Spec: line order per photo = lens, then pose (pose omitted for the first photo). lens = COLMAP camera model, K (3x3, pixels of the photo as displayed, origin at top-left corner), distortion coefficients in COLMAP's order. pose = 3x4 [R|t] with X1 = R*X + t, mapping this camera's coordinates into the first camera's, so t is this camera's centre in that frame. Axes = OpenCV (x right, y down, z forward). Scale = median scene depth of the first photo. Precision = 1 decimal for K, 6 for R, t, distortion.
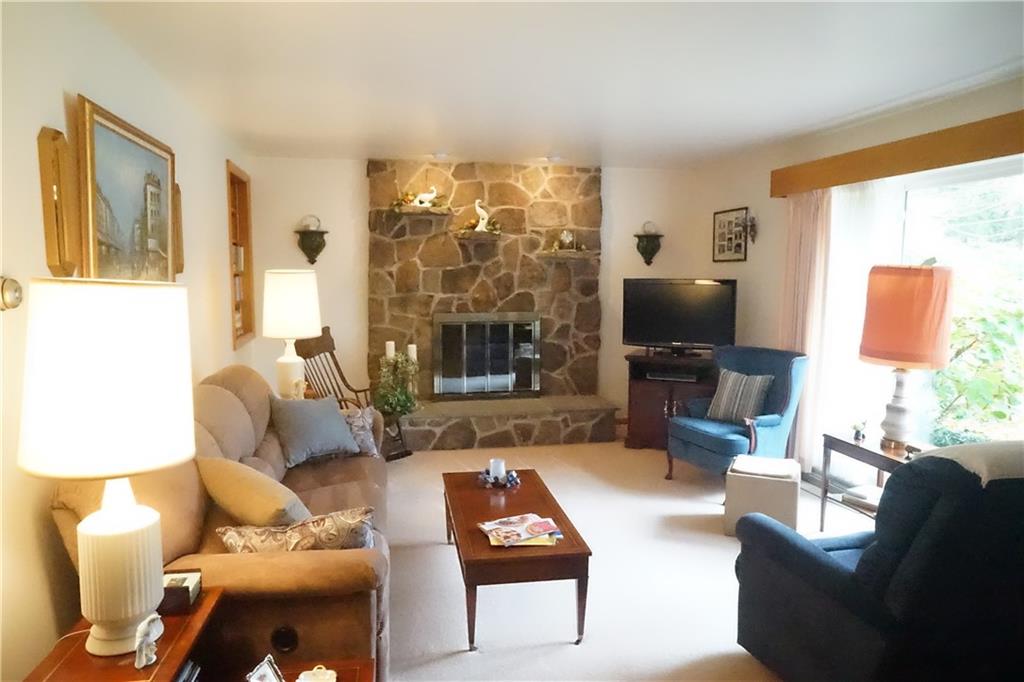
lens RADIAL K [[689.5, 0, 500.0], [0, 689.5, 345.2], [0, 0, 1]] dist [-0.072480, 0.093316]
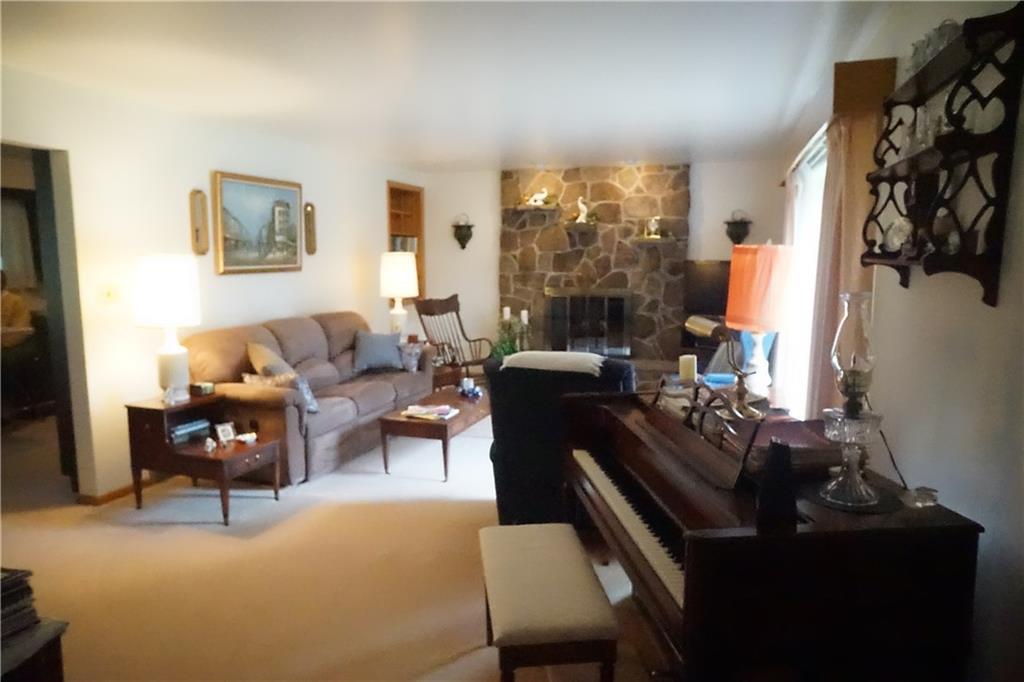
lens RADIAL K [[689.5, 0, 500.0], [0, 689.5, 345.2], [0, 0, 1]] dist [-0.072480, 0.093316]
pose [[0.872992, 0.059376, -0.484106, 0.467559], [-0.050513, 0.998231, 0.031344, 0.026008], [0.485111, -0.002910, 0.874448, -0.168336]]
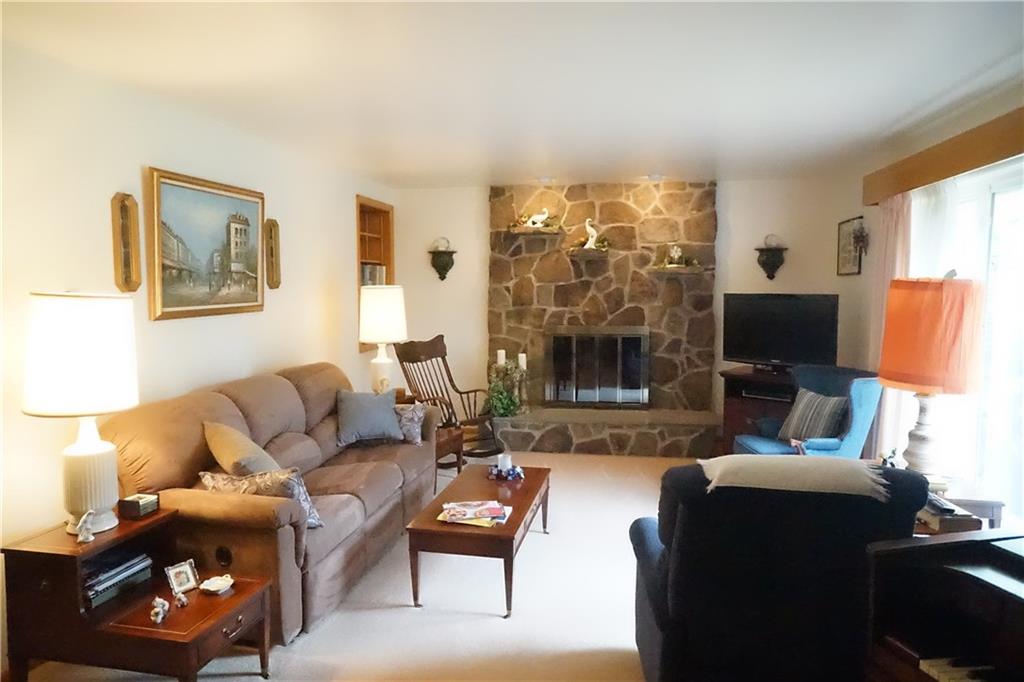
lens RADIAL K [[689.5, 0, 500.0], [0, 689.5, 345.2], [0, 0, 1]] dist [-0.072480, 0.093316]
pose [[0.931155, 0.027939, -0.363551, 0.234250], [-0.035660, 0.999258, -0.014543, 0.002943], [0.362875, 0.026506, 0.931461, -0.029048]]
